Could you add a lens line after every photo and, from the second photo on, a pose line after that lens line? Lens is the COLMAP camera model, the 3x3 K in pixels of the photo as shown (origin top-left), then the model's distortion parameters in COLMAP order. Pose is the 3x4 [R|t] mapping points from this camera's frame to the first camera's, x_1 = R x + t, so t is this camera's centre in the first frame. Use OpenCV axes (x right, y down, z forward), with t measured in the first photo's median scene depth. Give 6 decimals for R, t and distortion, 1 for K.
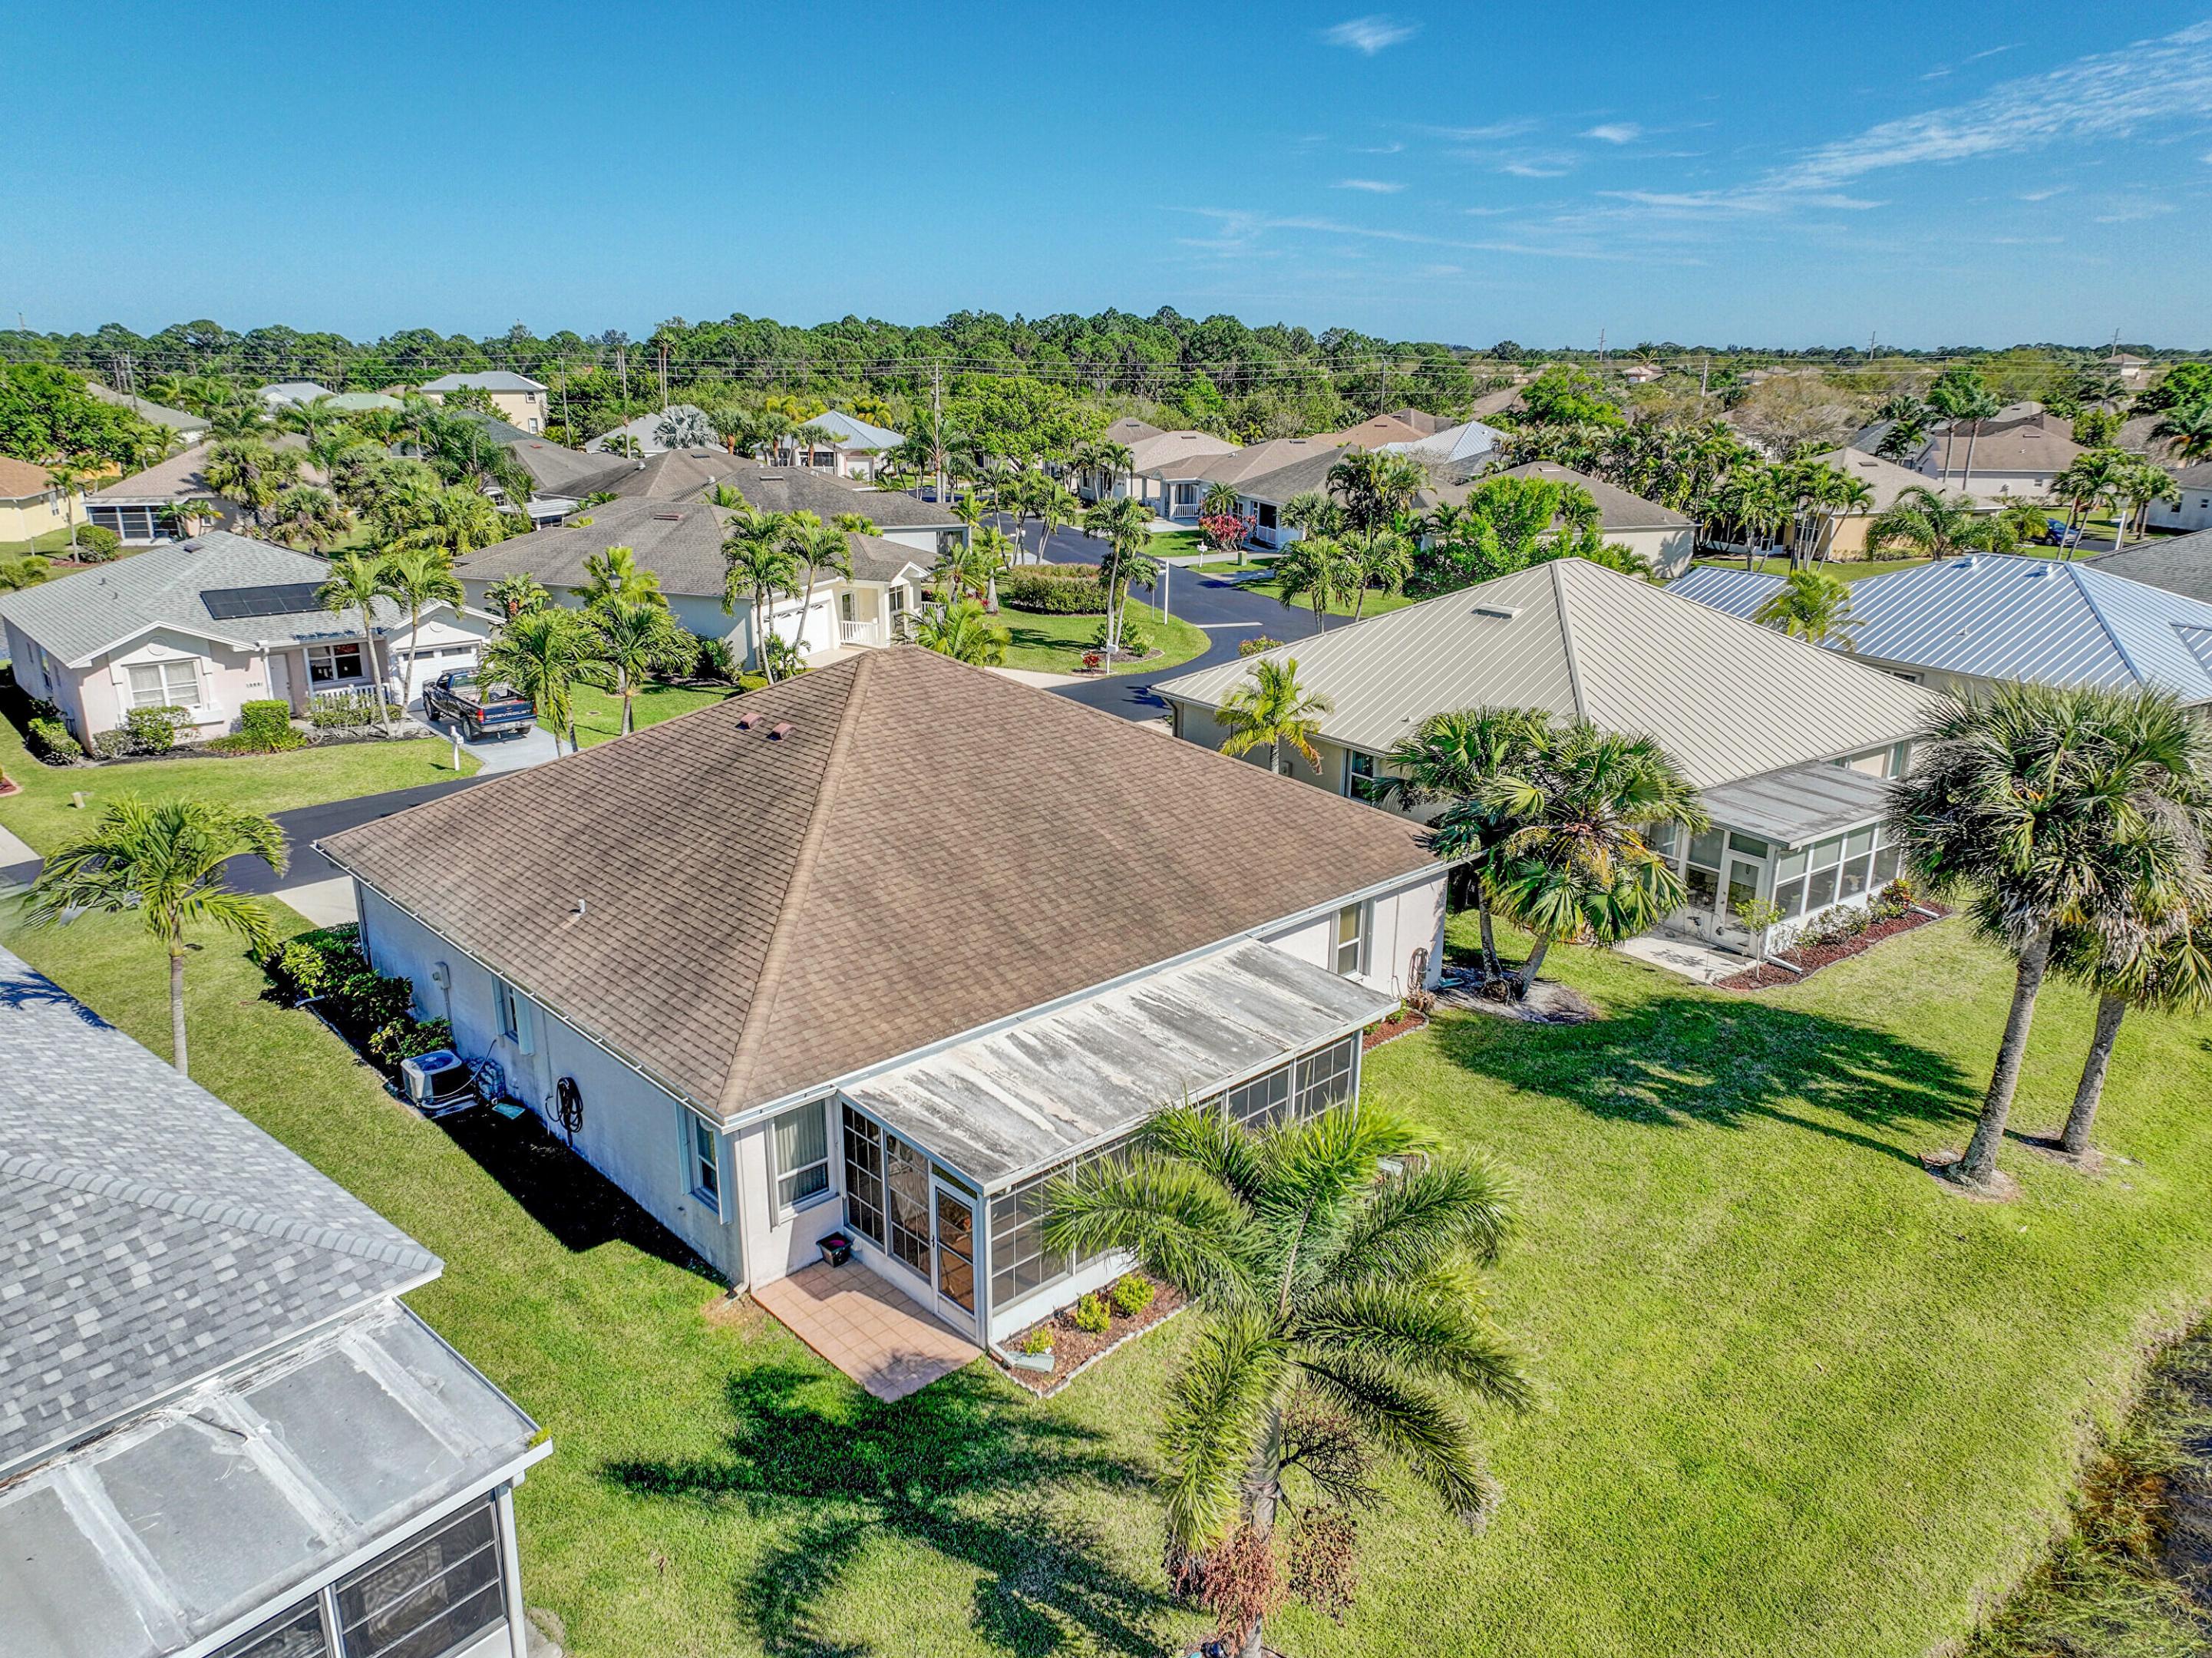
lens RADIAL K [[1546.0, 0, 1106.0], [0, 1546.0, 835.1], [0, 0, 1]] dist [0.001099, 0.006798]
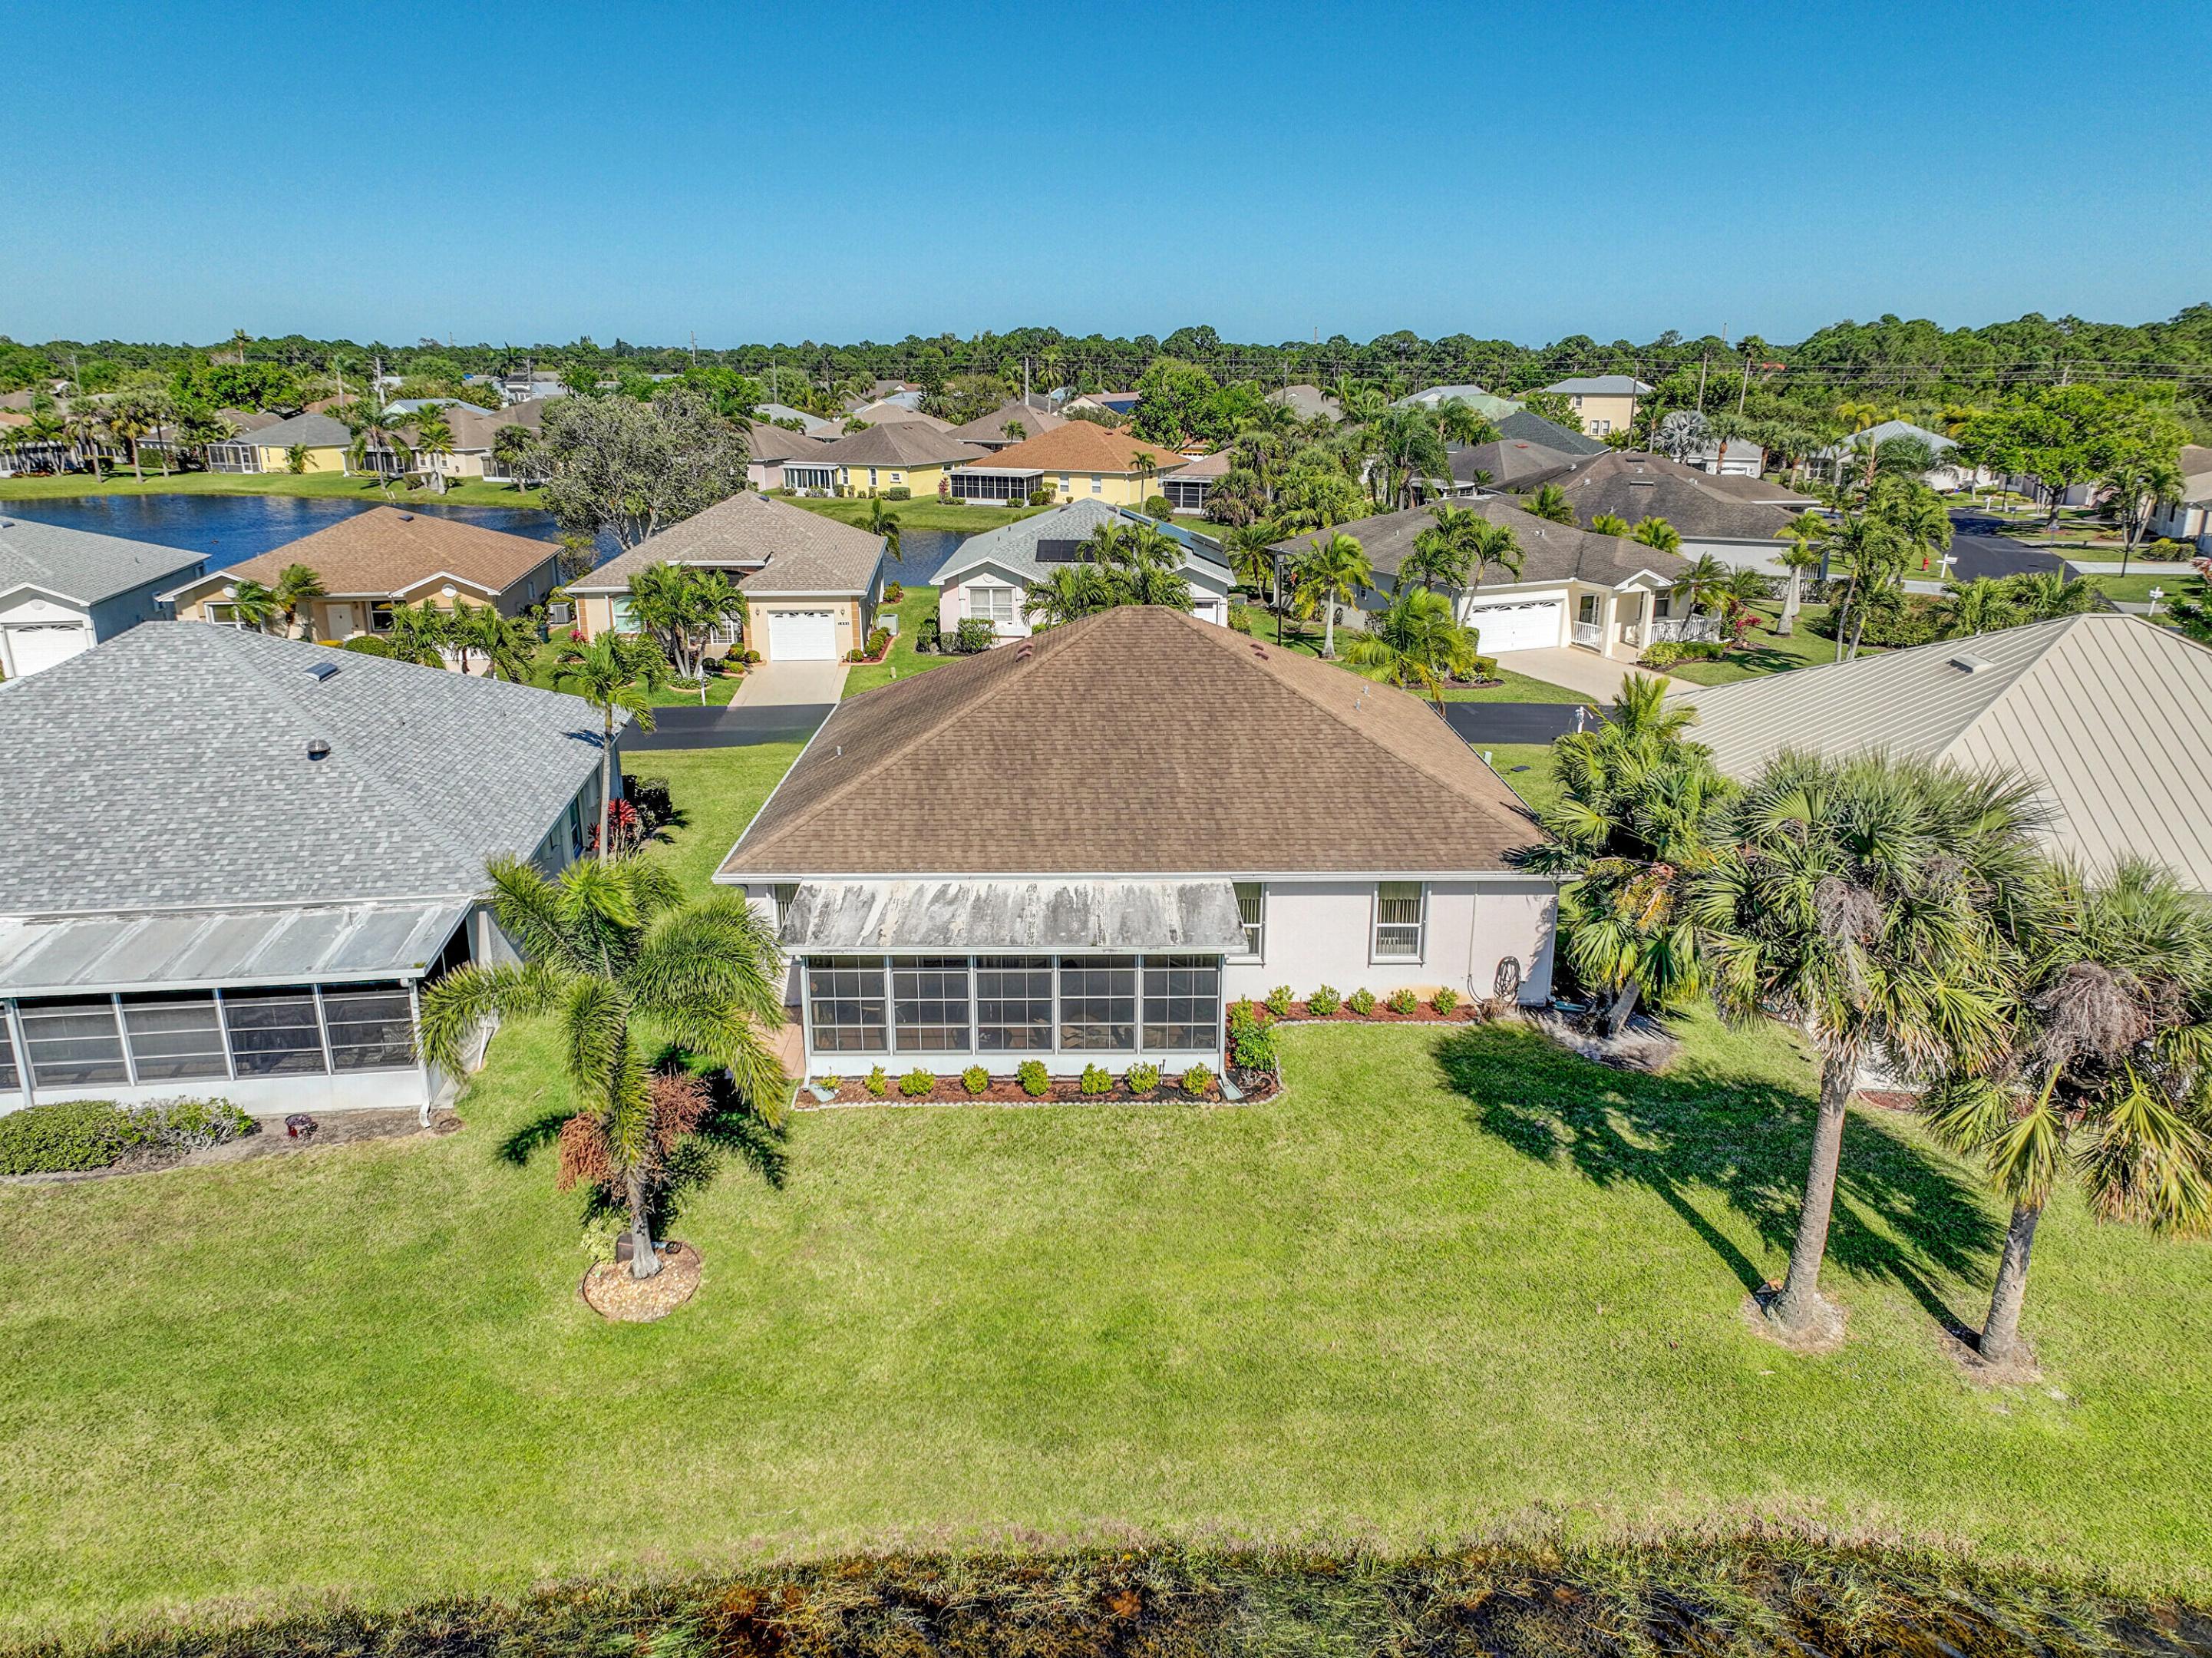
lens RADIAL K [[1546.0, 0, 1110.2], [0, 1546.0, 833.6], [0, 0, 1]] dist [0.001099, 0.006798]
pose [[0.737702, 0.195842, -0.646097, 0.472864], [-0.197573, 0.977730, 0.070780, -0.018366], [0.645570, 0.075437, 0.759966, 0.041569]]
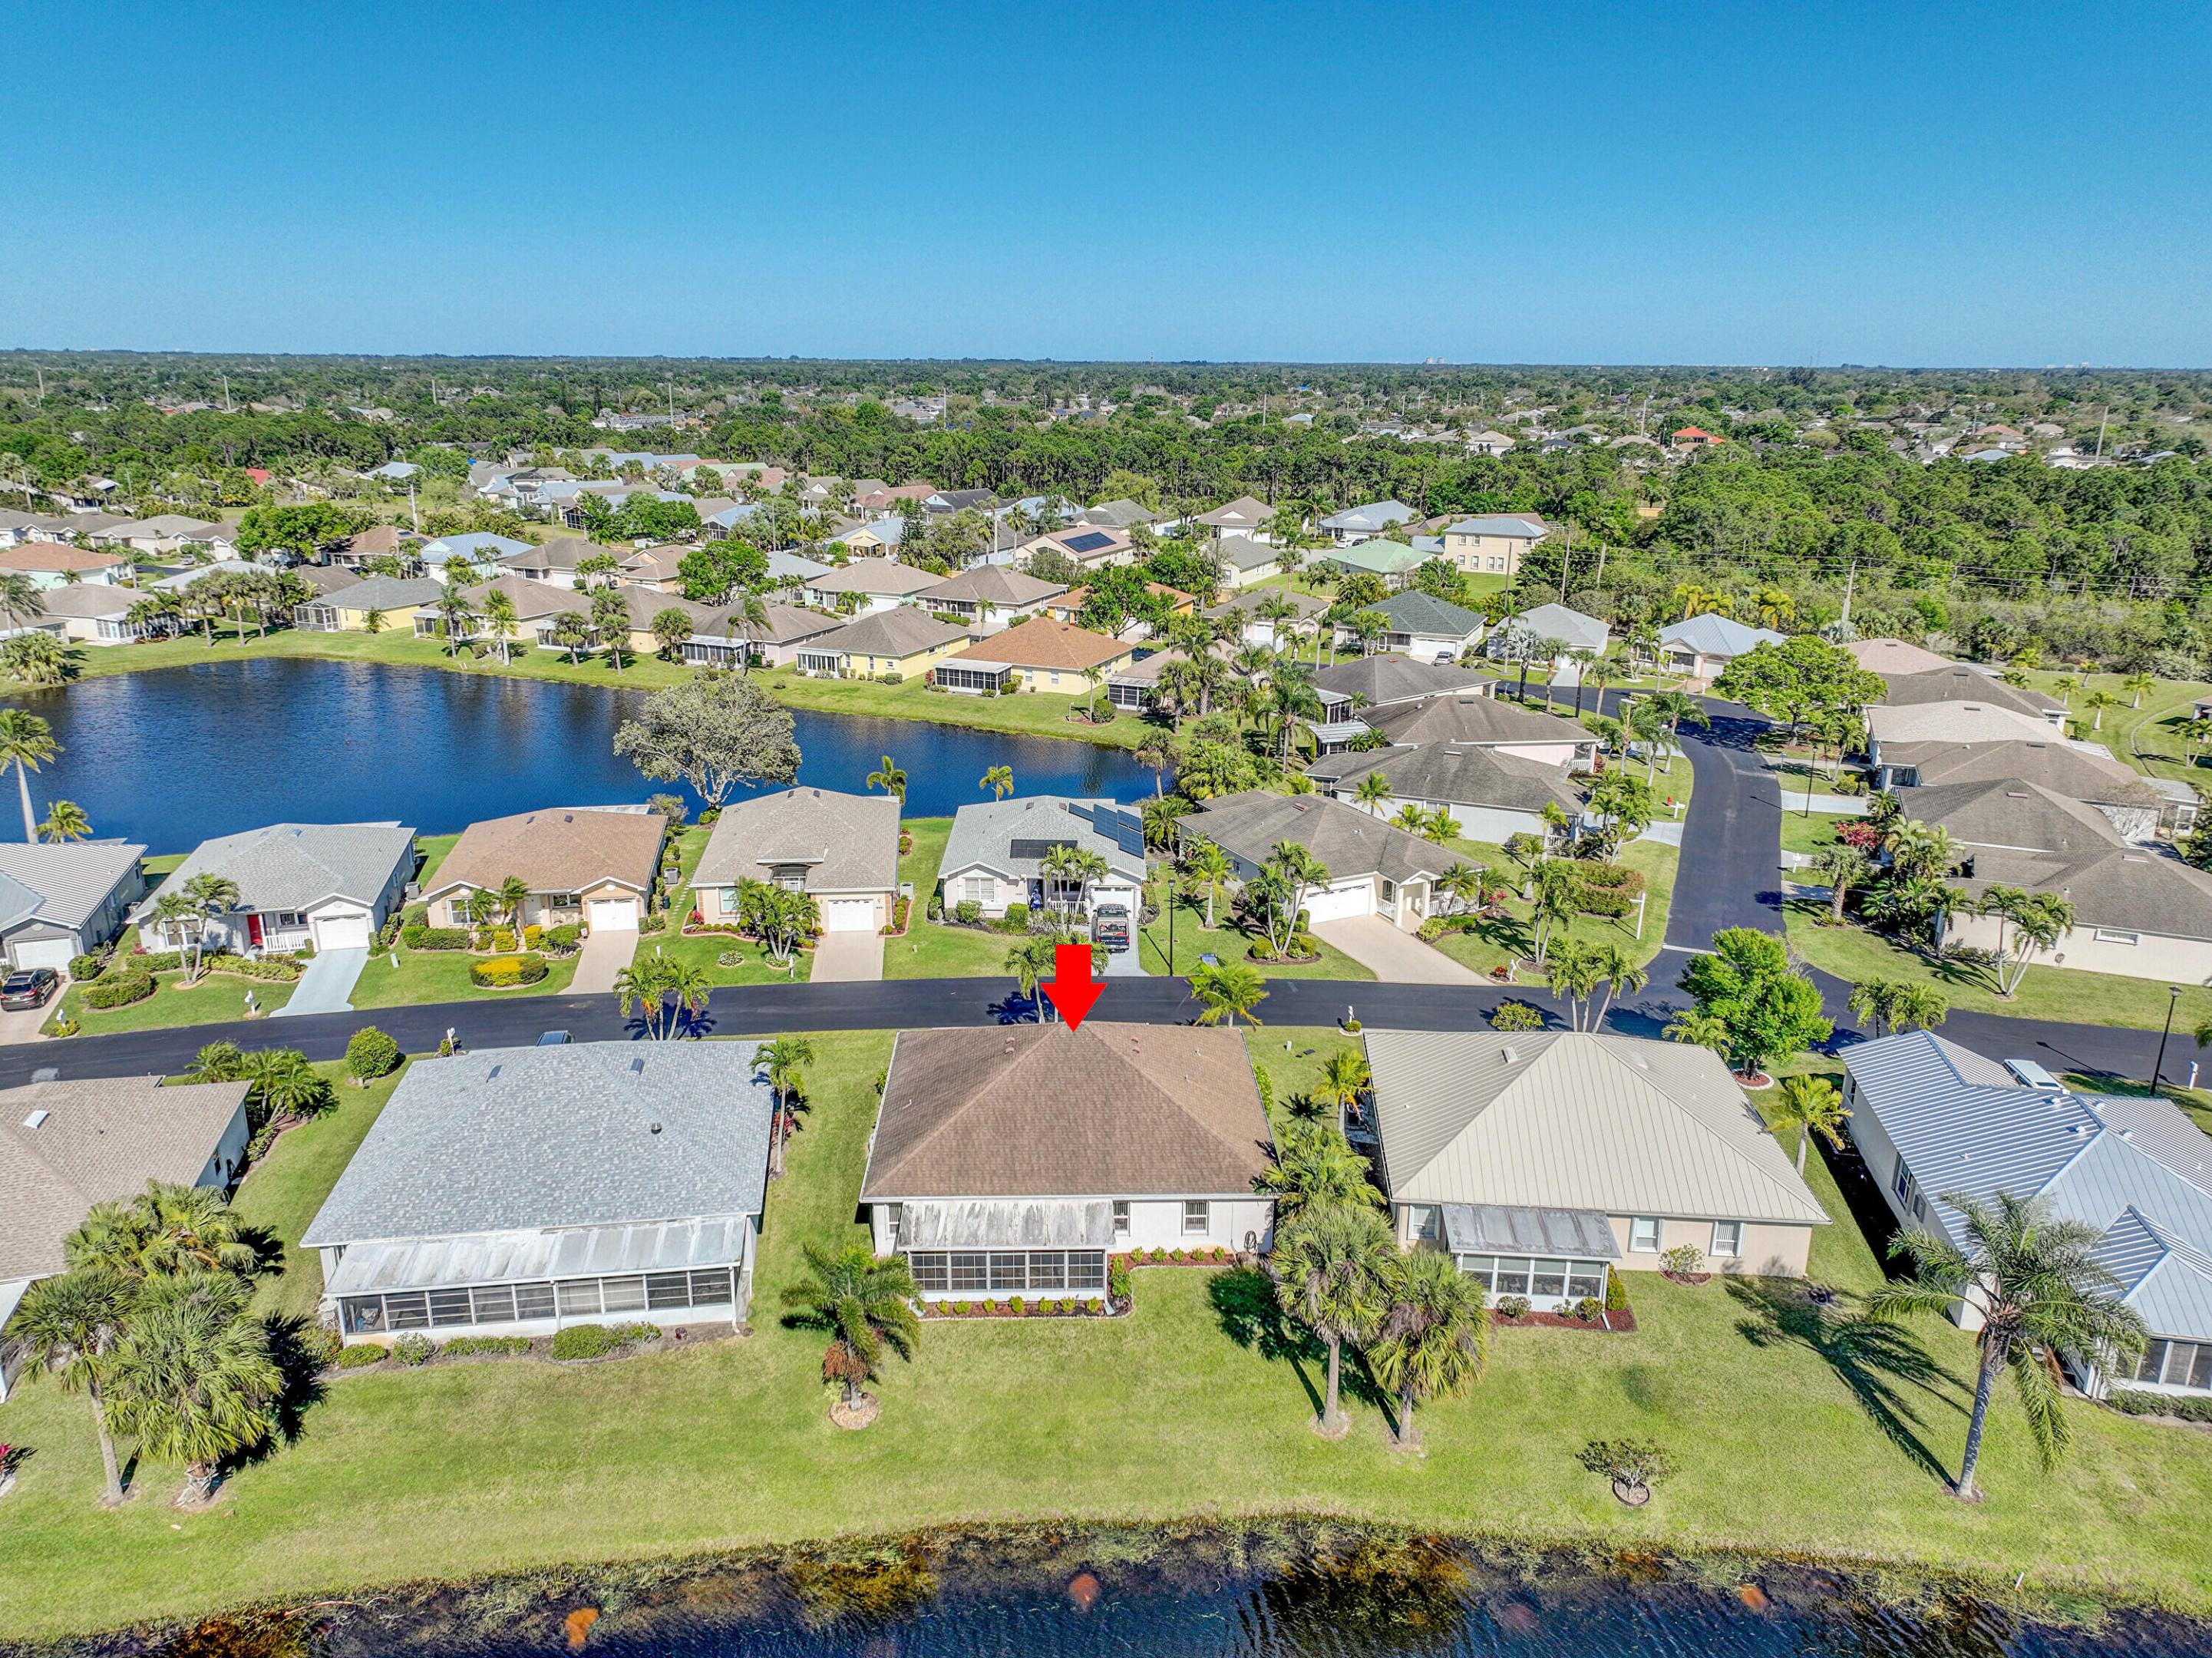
lens RADIAL K [[1546.0, 0, 1115.5], [0, 1546.0, 820.5], [0, 0, 1]] dist [0.001099, 0.006798]
pose [[0.755229, 0.190701, -0.627106, 0.910762], [-0.201606, 0.977944, 0.054593, -0.388984], [0.623685, 0.085198, 0.777018, -0.546670]]
